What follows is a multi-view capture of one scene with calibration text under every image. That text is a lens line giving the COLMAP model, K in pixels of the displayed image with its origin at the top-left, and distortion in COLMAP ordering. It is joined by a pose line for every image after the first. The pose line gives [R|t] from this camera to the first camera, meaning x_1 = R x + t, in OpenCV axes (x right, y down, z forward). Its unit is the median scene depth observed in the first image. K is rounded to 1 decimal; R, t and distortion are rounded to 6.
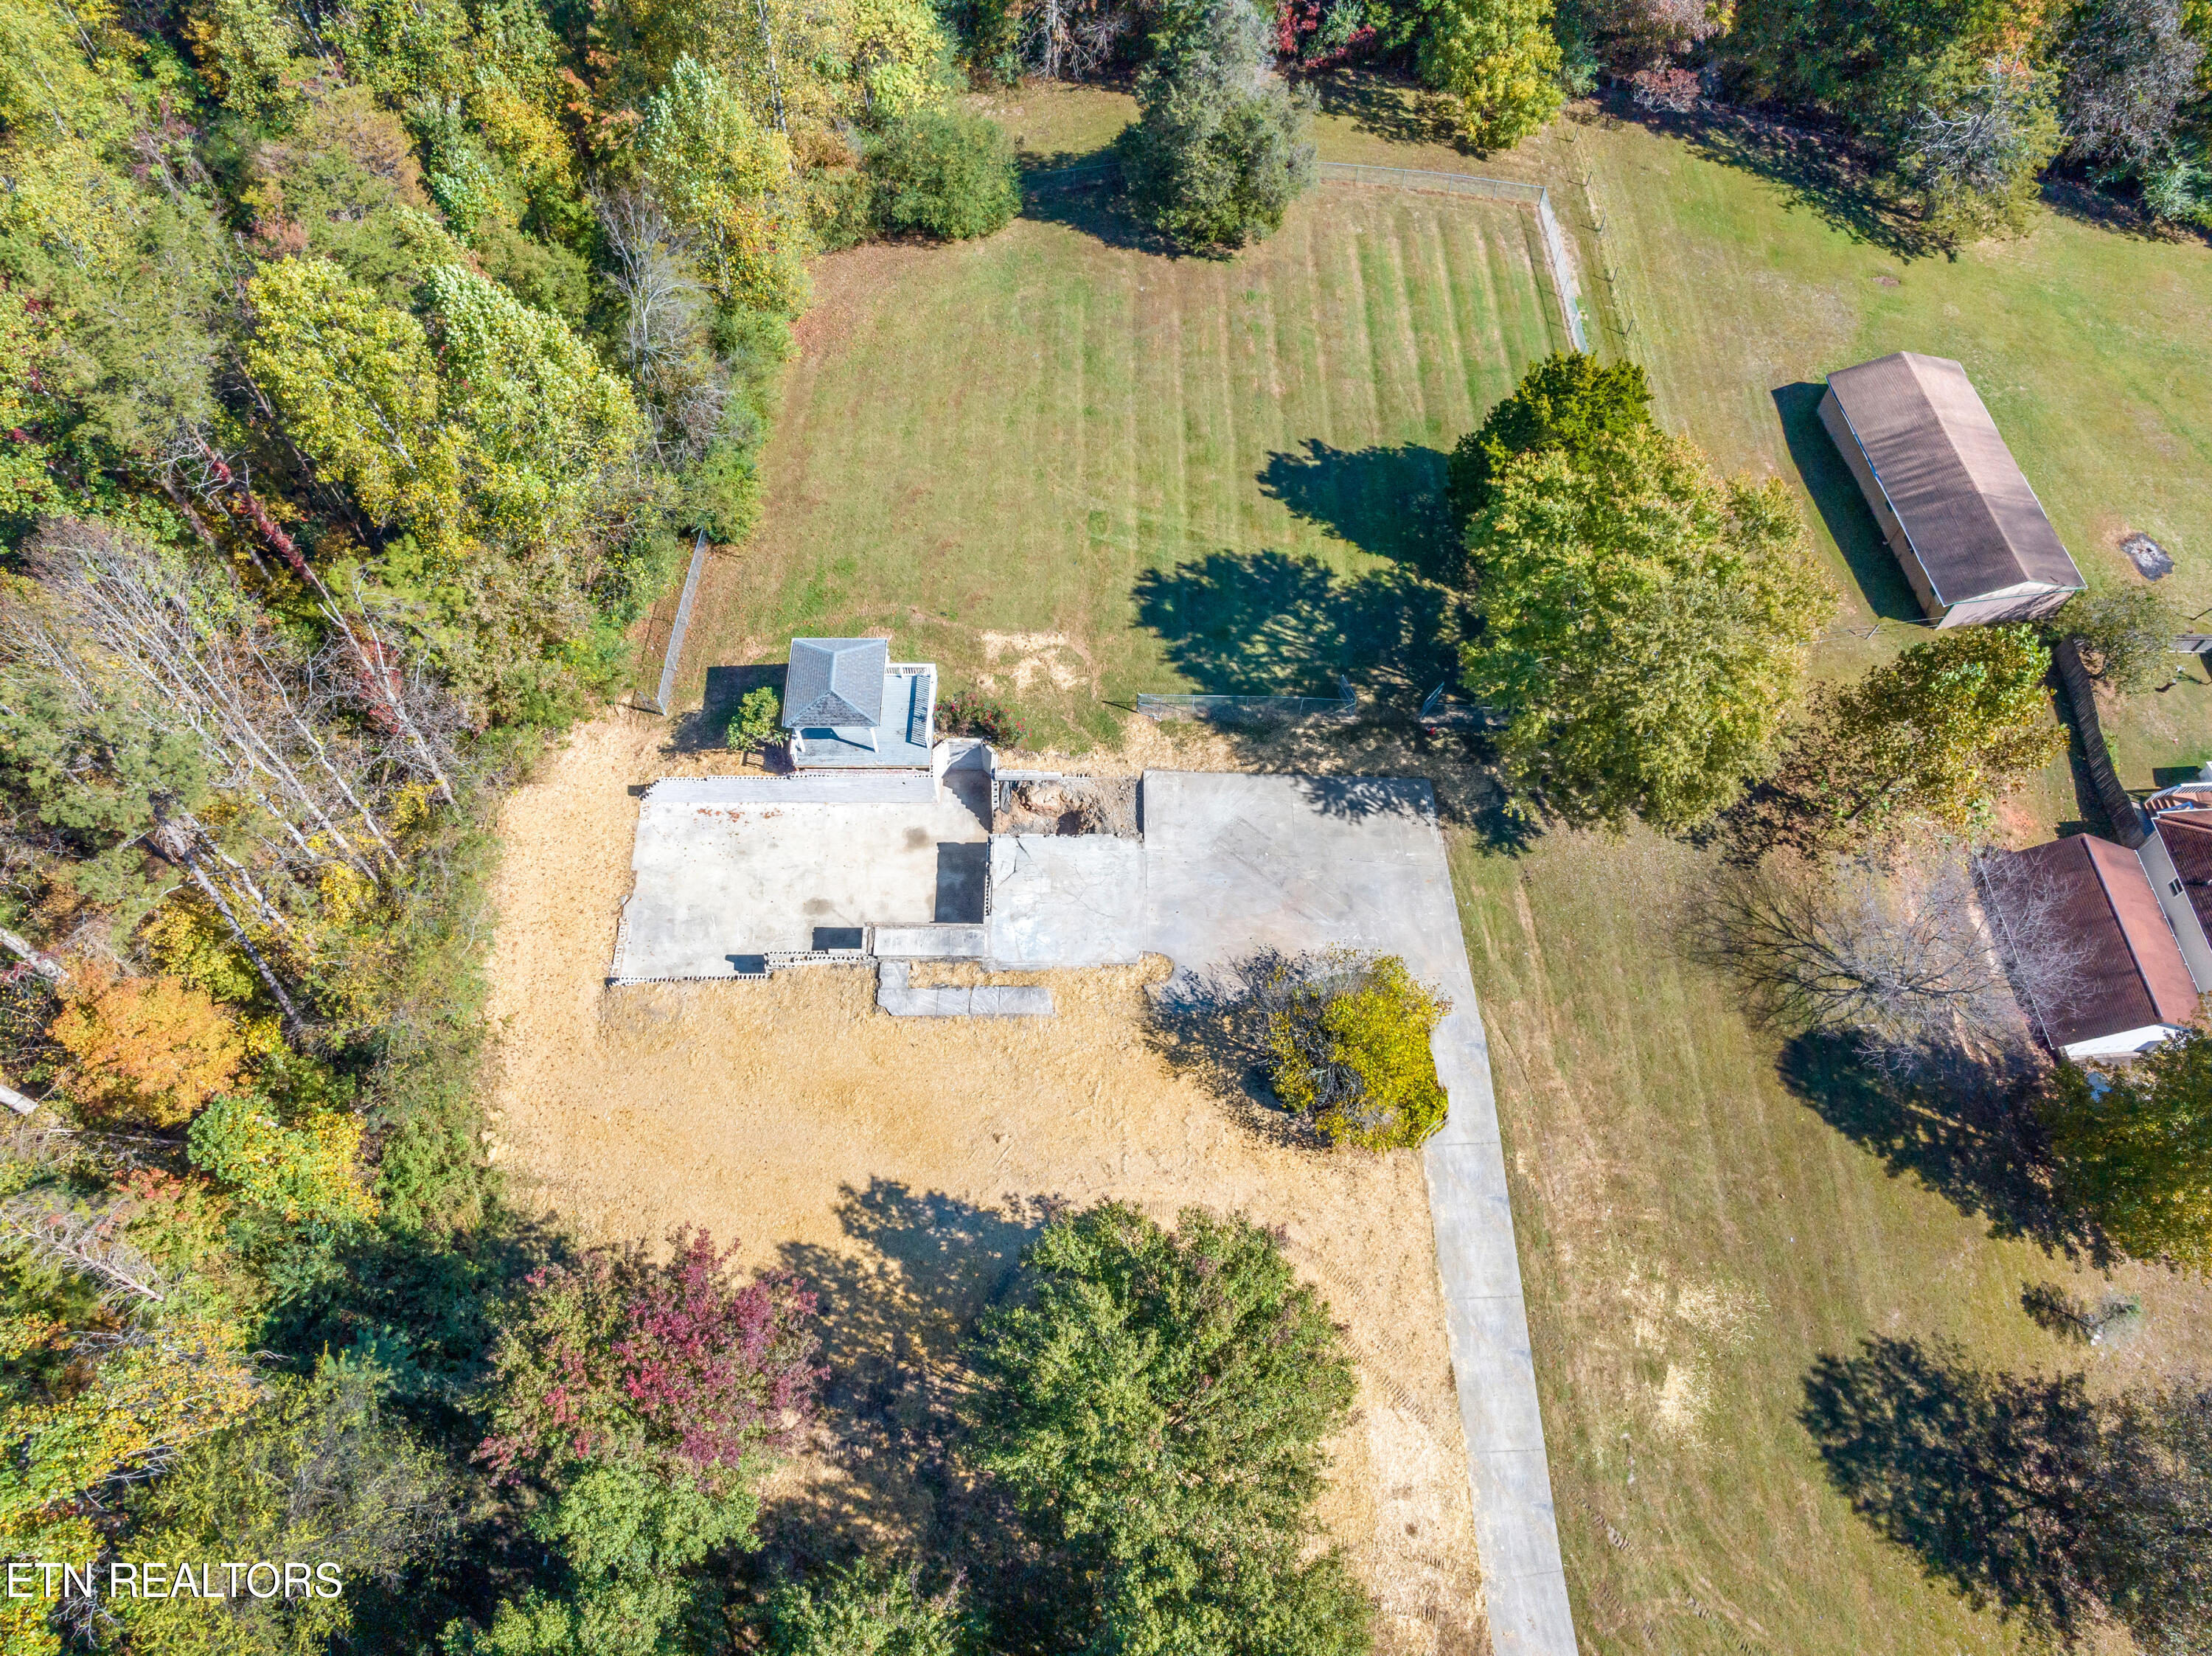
lens RADIAL K [[1556.7, 0, 1108.7], [0, 1556.7, 816.7], [0, 0, 1]] dist [-0.039547, 0.001600]
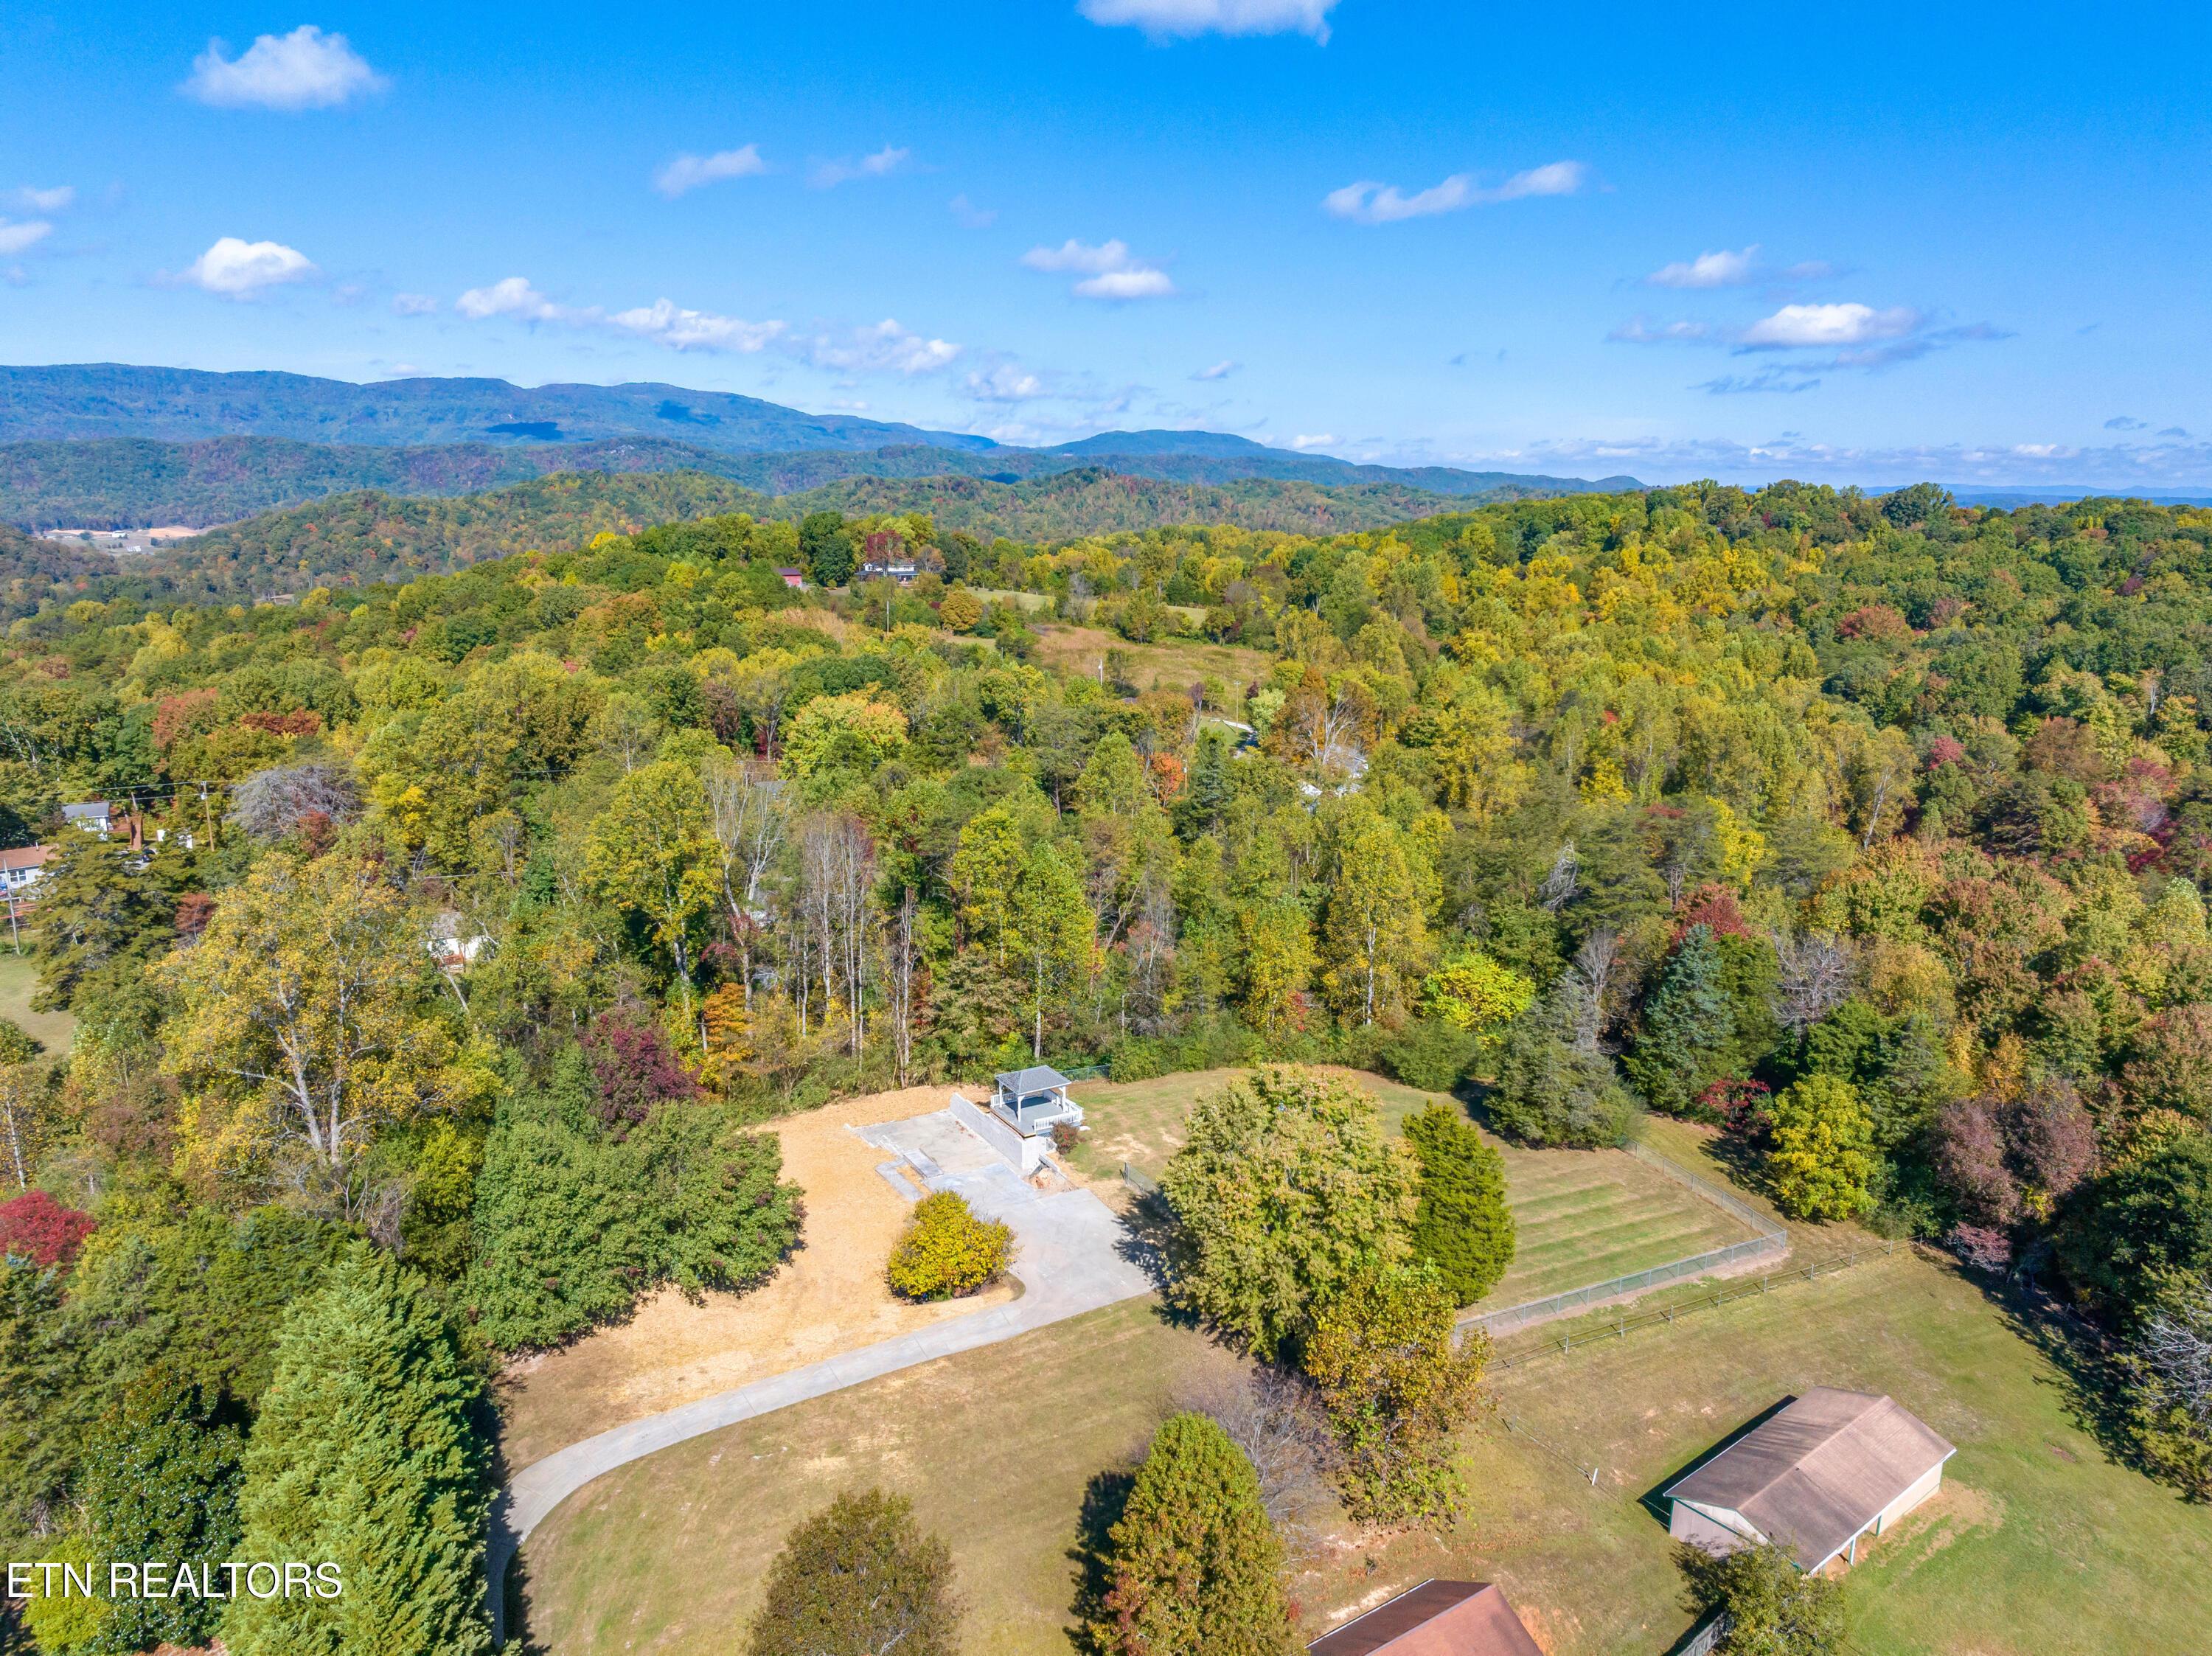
lens RADIAL K [[1556.7, 0, 1114.9], [0, 1556.7, 818.6], [0, 0, 1]] dist [-0.039547, 0.001600]
pose [[0.504974, 0.181588, -0.843817, 1.295432], [-0.754404, 0.567856, -0.329265, 0.253127], [0.419376, 0.802849, 0.423743, 0.042704]]
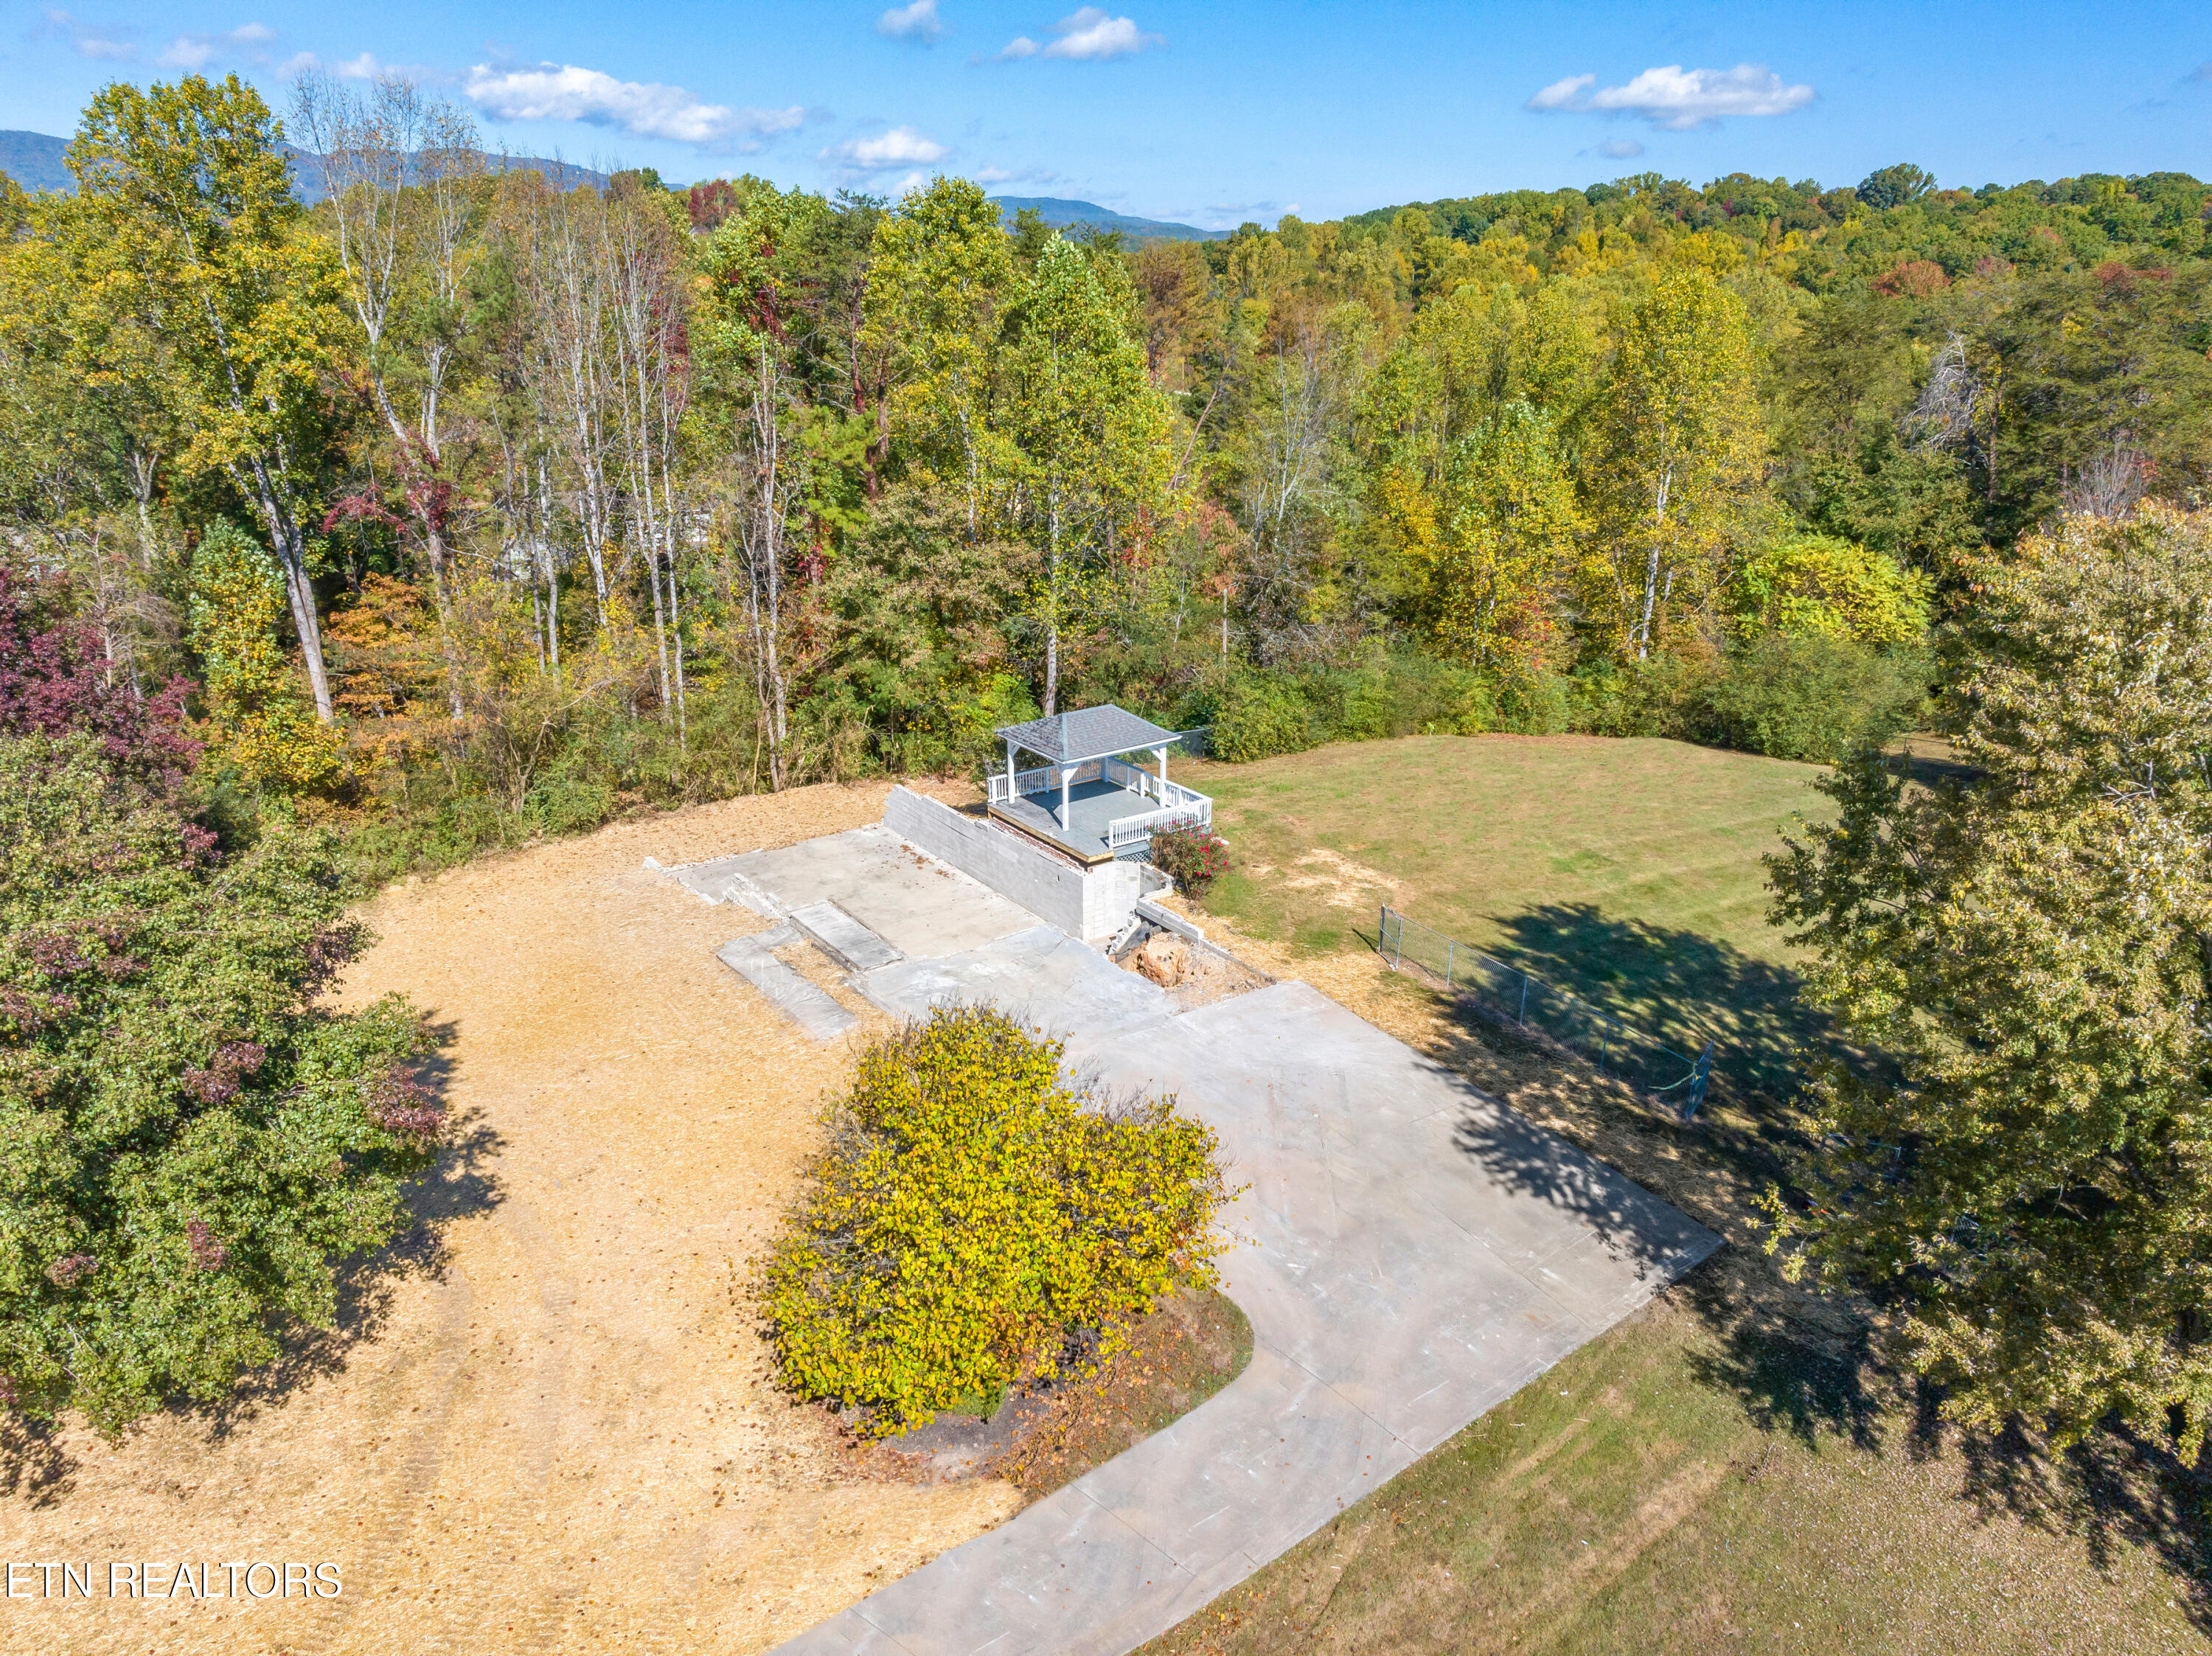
lens RADIAL K [[1556.7, 0, 1113.5], [0, 1556.7, 814.7], [0, 0, 1]] dist [-0.039547, 0.001600]
pose [[0.581970, 0.271107, -0.766689, 0.413587], [-0.708124, 0.632497, -0.313860, 0.162826], [0.399839, 0.725568, 0.560071, 0.597787]]
